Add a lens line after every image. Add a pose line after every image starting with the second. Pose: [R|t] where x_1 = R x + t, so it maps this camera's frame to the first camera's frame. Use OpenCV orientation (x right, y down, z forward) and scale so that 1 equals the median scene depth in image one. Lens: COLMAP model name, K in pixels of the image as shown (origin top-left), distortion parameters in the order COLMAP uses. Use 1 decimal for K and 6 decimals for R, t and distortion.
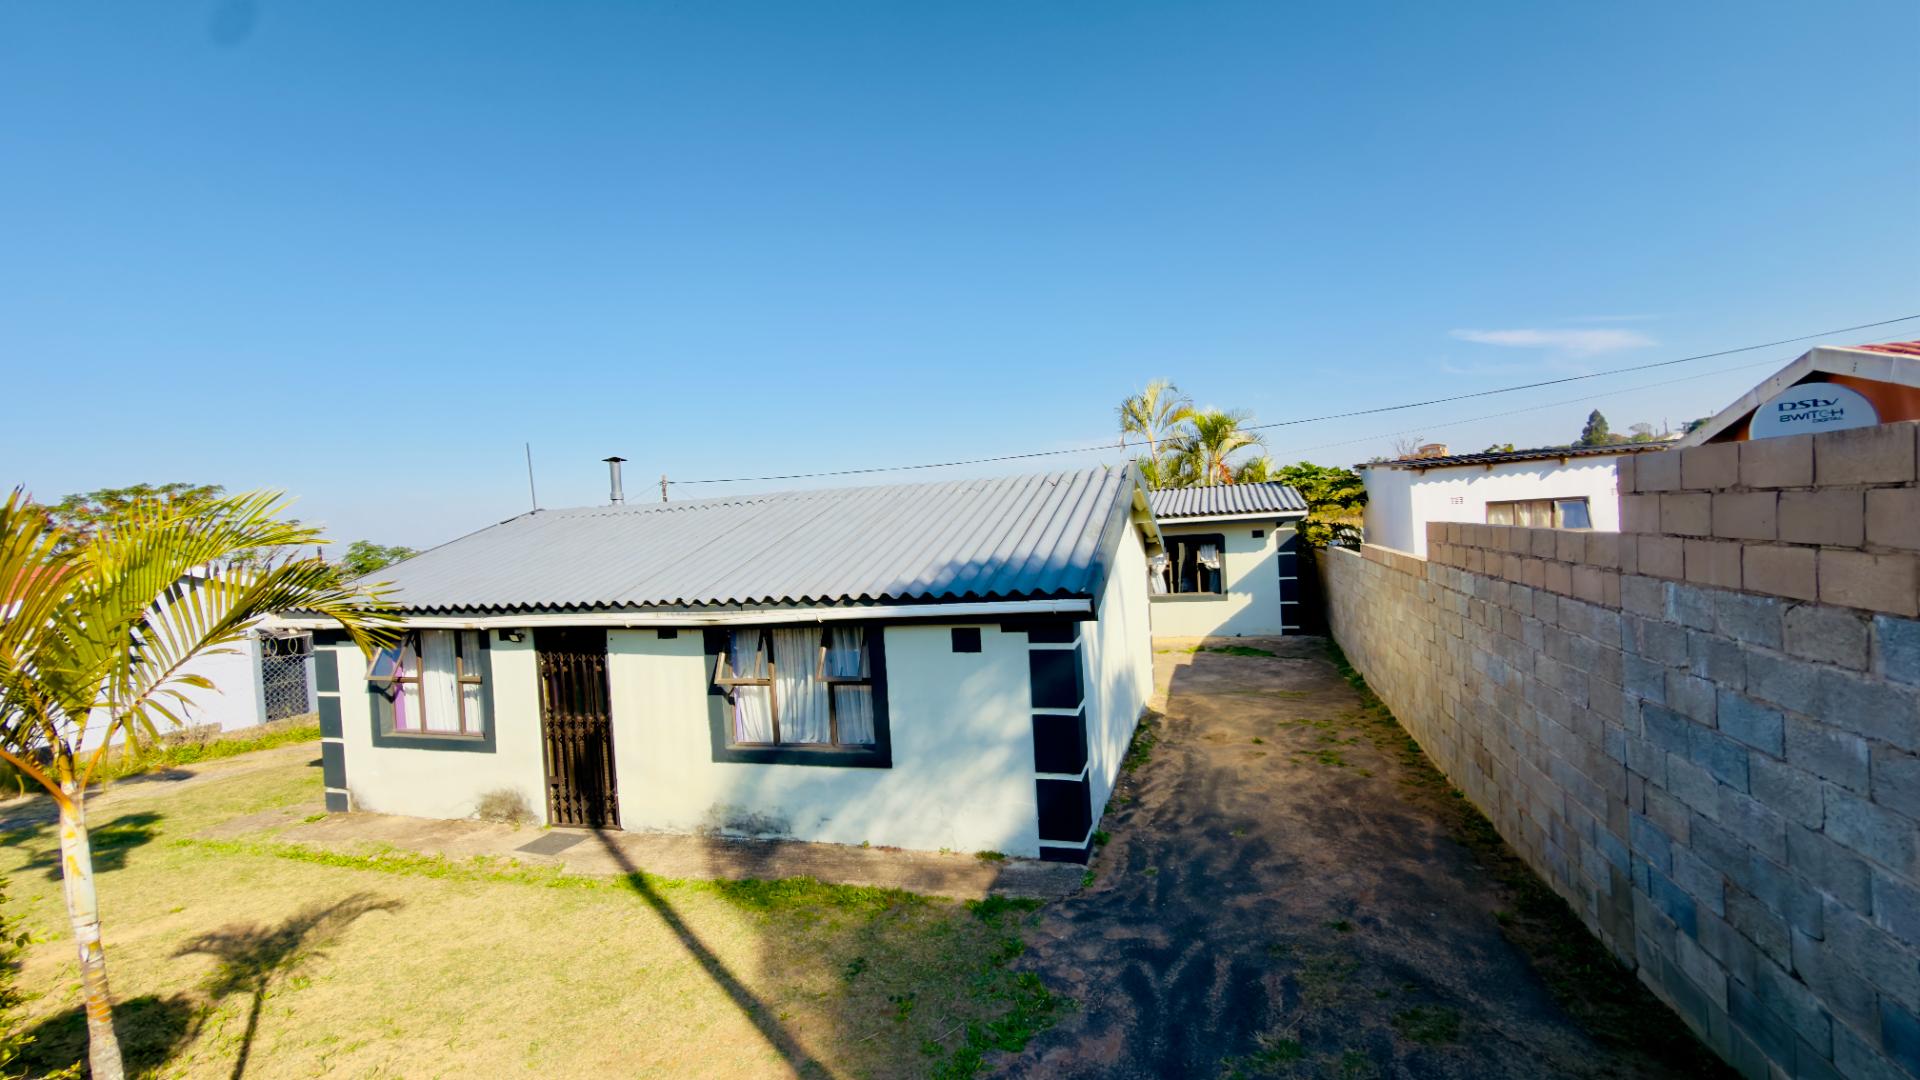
lens RADIAL K [[768.7, 0, 965.3], [0, 768.7, 539.4], [0, 0, 1]] dist [0.000672, 0.000048]
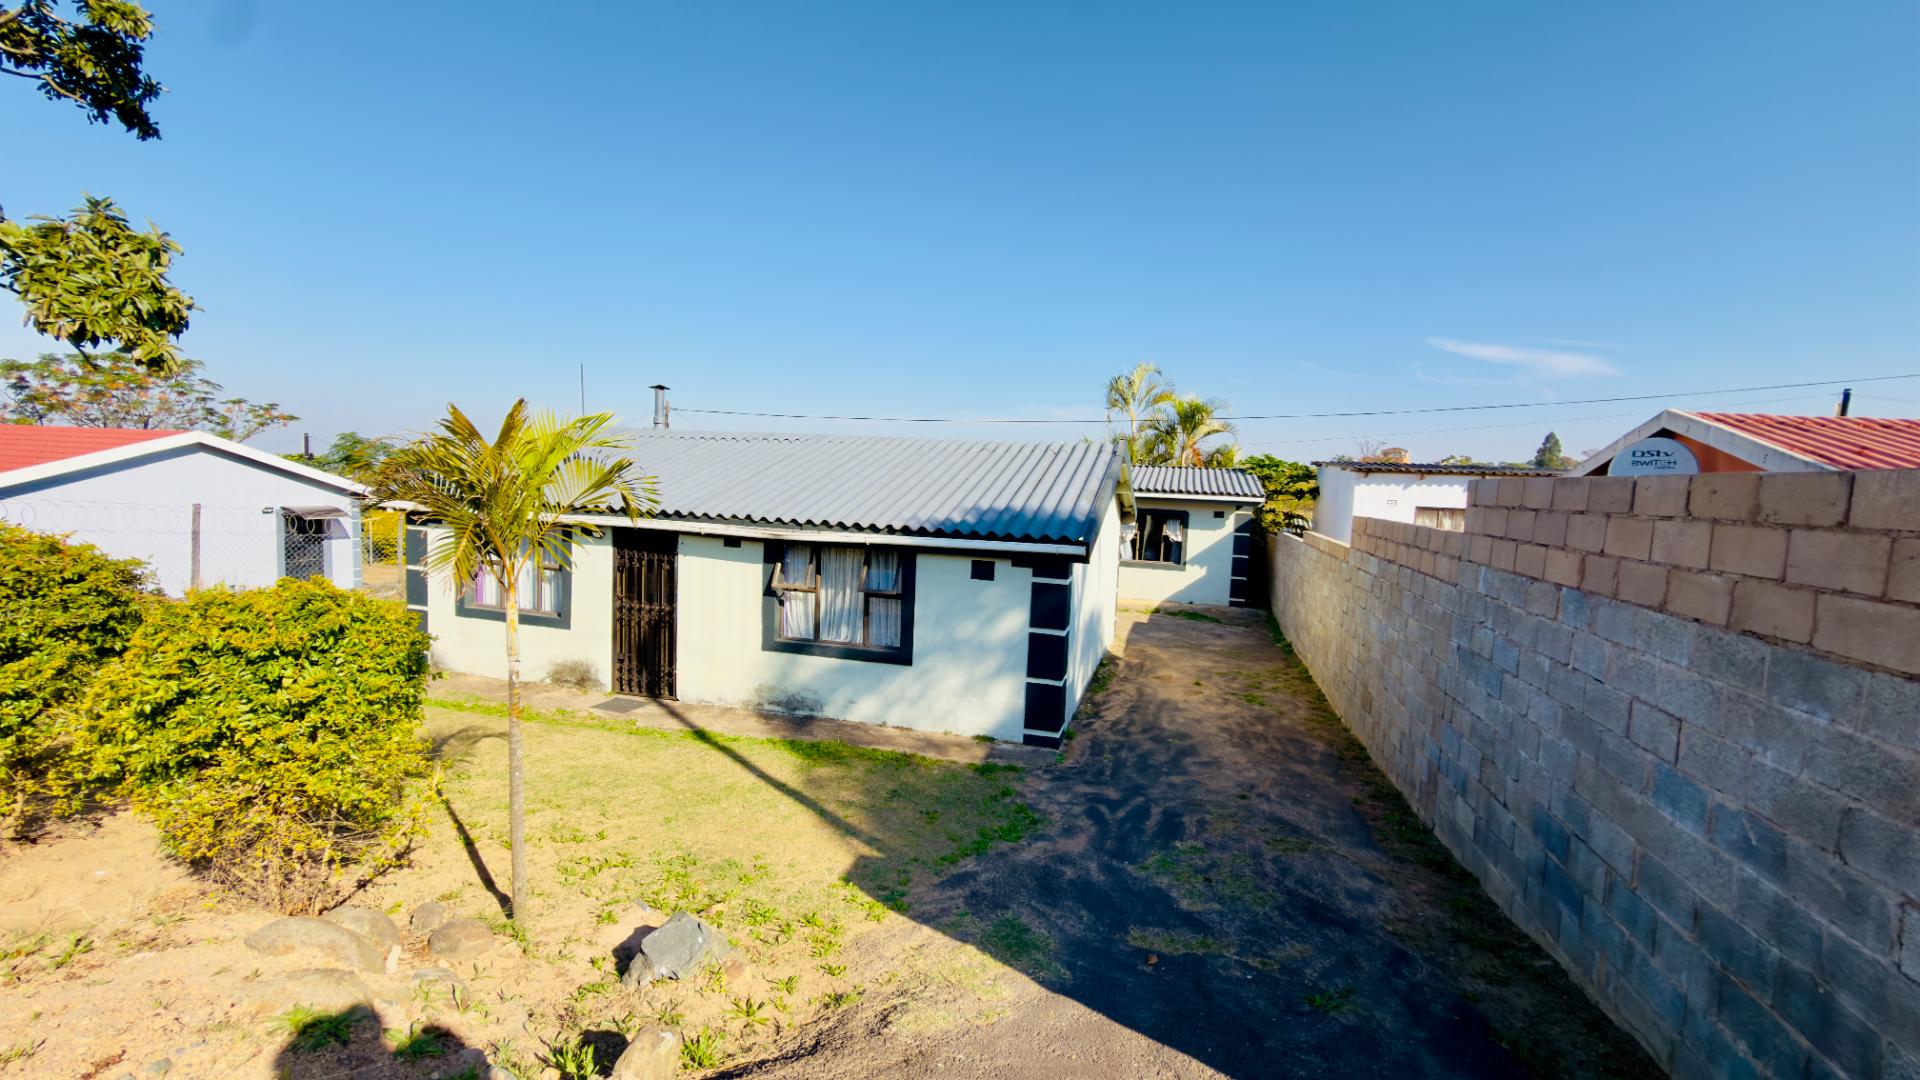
lens RADIAL K [[768.7, 0, 965.3], [0, 768.7, 539.4], [0, 0, 1]] dist [0.000672, 0.000048]
pose [[0.993706, 0.100575, 0.049326, -0.085672], [-0.103242, 0.993141, 0.054884, 0.012909], [-0.043468, -0.059631, 0.997274, -0.232086]]
